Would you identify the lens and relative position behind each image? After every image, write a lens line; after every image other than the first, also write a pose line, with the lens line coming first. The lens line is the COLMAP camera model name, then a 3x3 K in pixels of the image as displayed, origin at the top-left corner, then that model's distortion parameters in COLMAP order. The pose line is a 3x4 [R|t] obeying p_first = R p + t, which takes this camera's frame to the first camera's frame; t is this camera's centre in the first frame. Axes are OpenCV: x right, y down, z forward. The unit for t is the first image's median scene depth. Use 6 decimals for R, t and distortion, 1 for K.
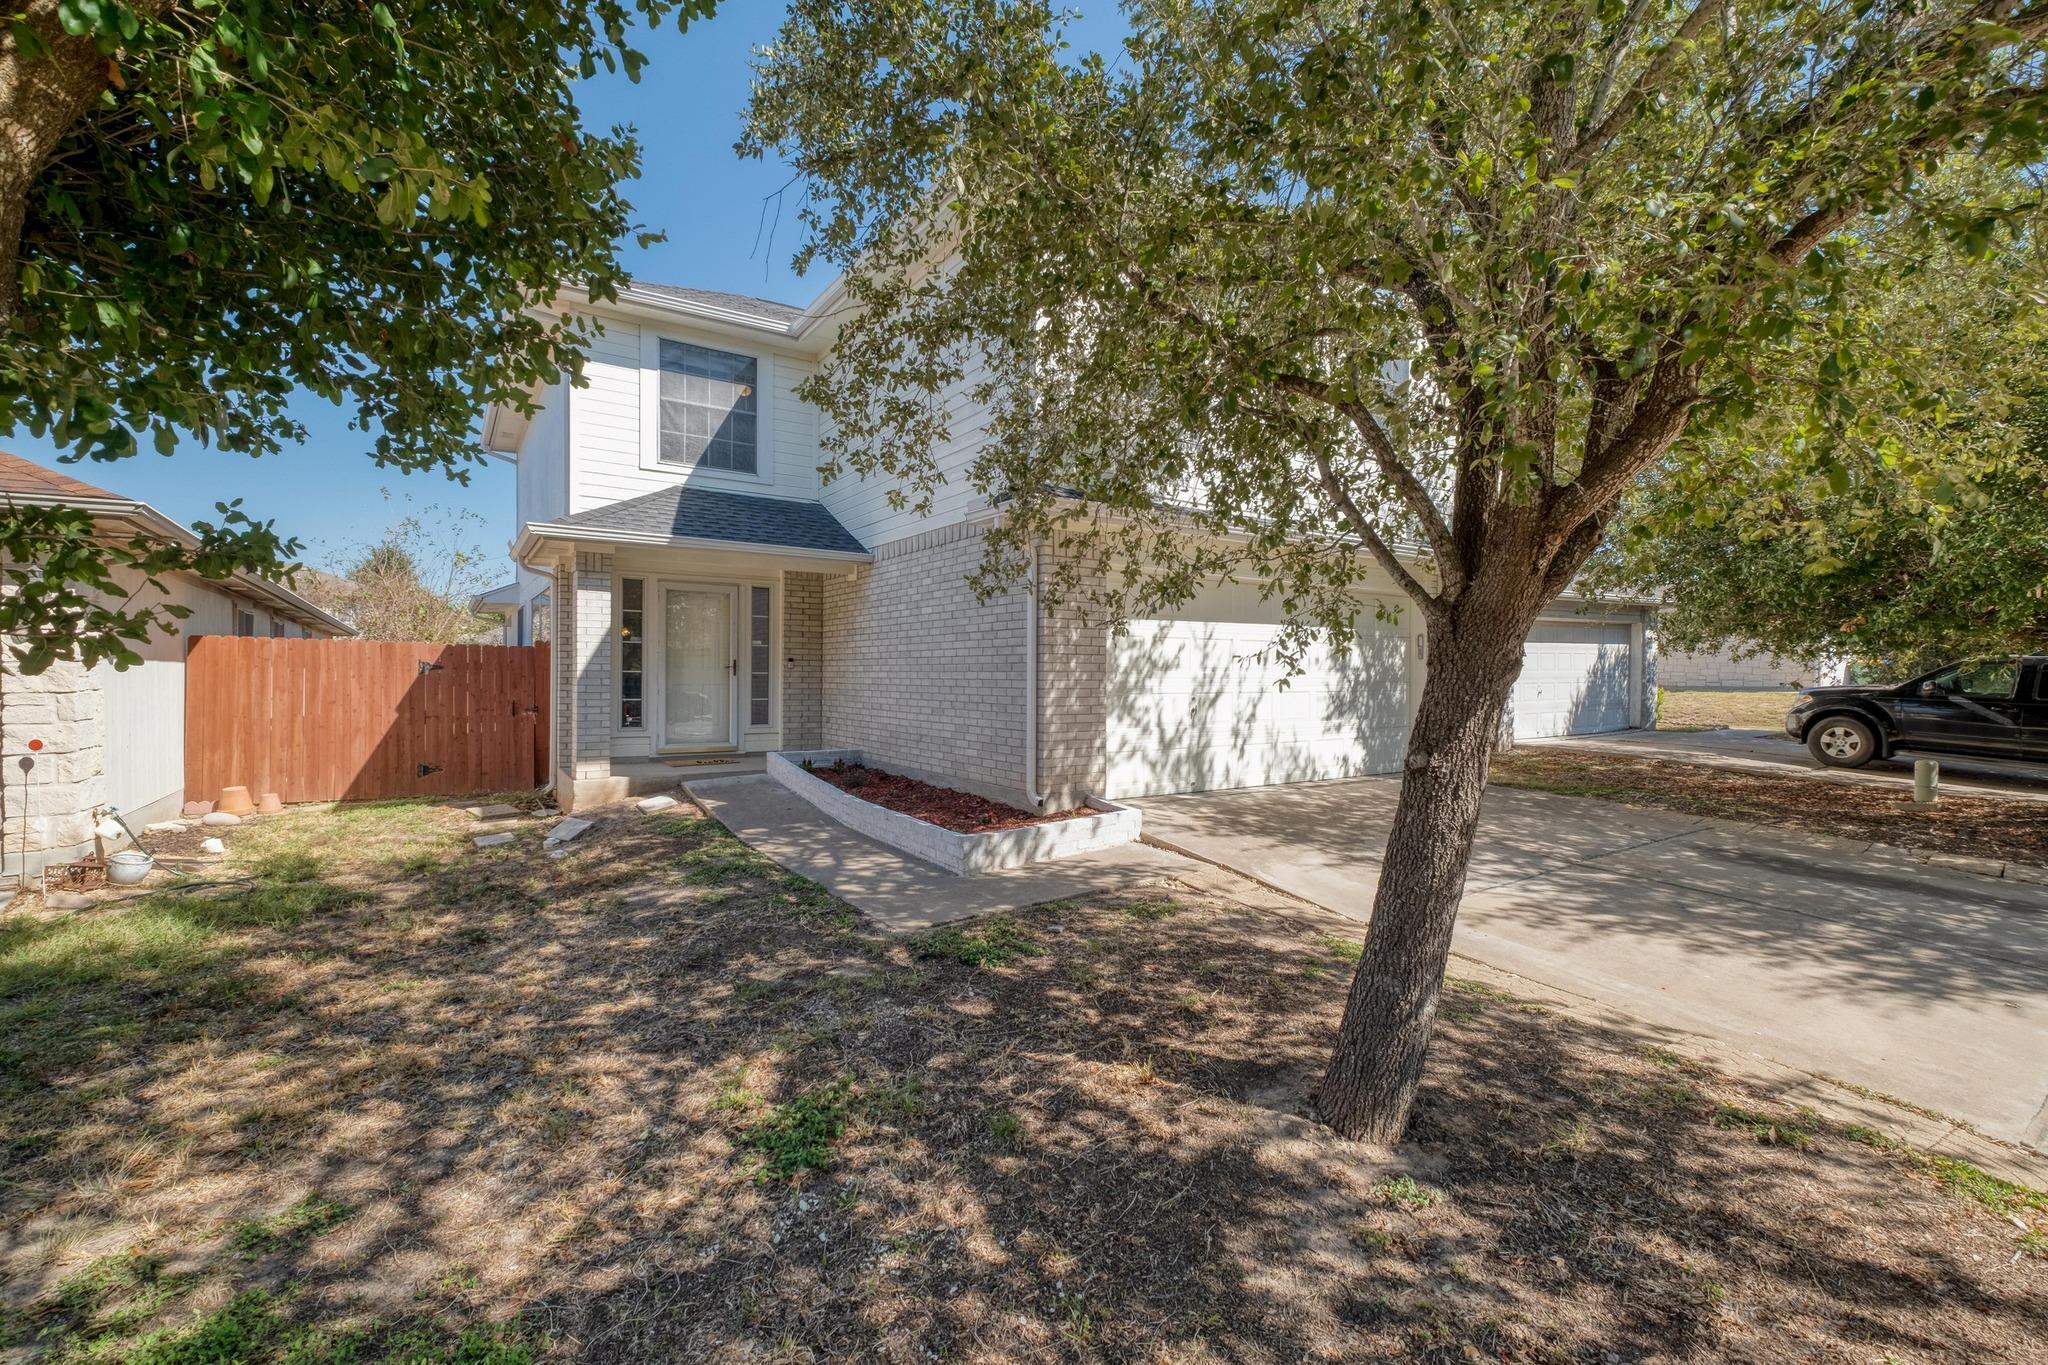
lens RADIAL K [[861.0, 0, 1015.5], [0, 861.0, 673.8], [0, 0, 1]] dist [0.000460, -0.000035]
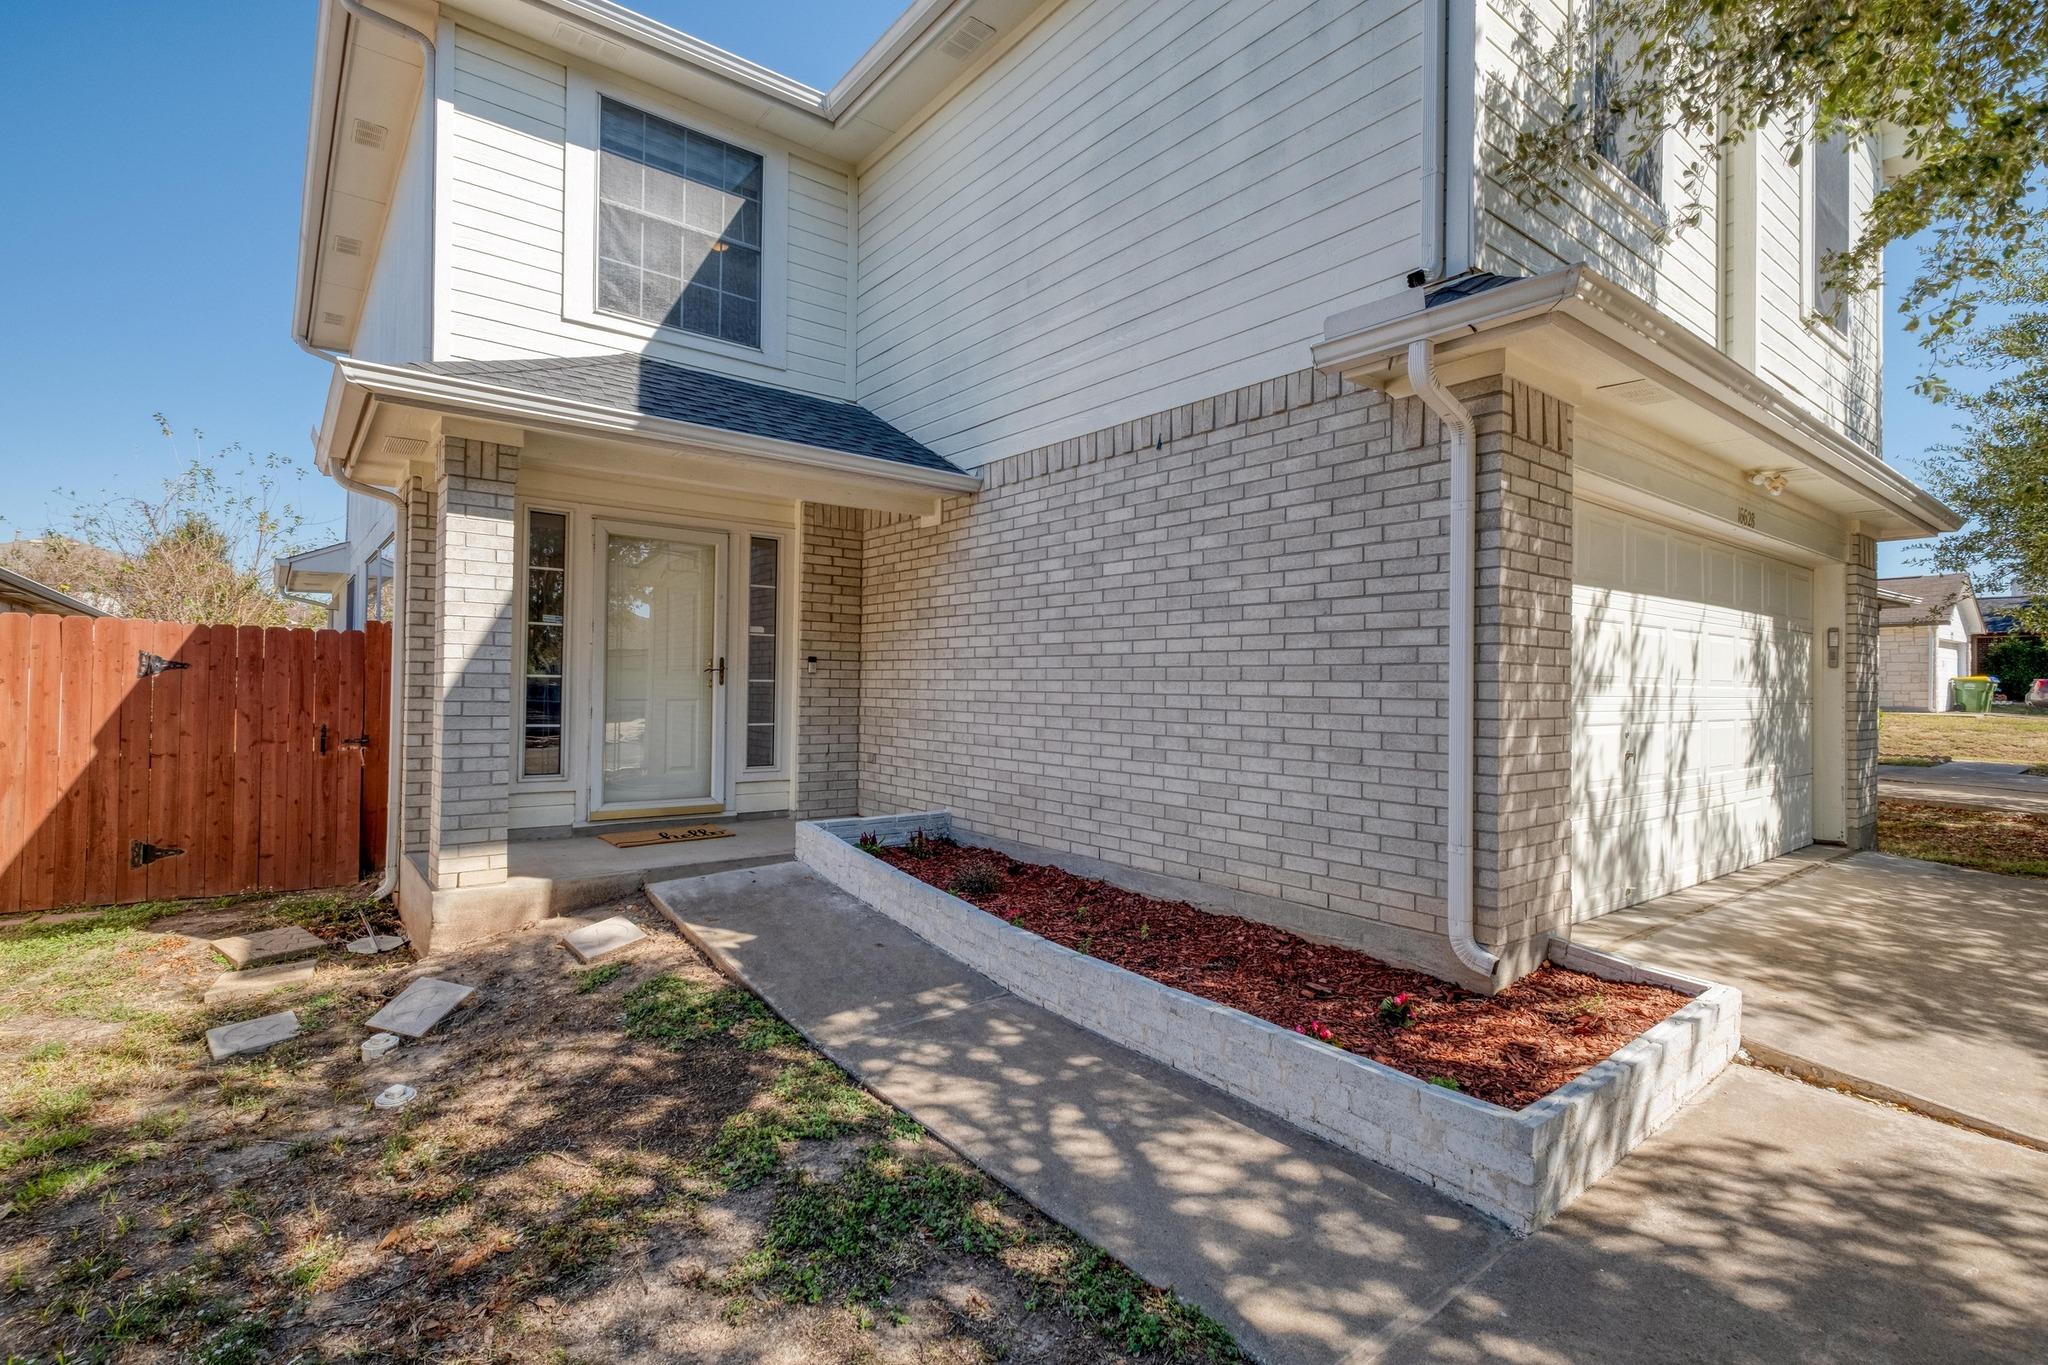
lens RADIAL K [[947.1, 0, 1031.3], [0, 947.1, 674.7], [0, 0, 1]] dist [-0.000059, 0.000109]
pose [[0.995848, 0.007713, 0.090709, -0.195267], [-0.007056, 0.999946, -0.007564, -0.001255], [-0.090762, 0.006893, 0.995849, 0.374425]]
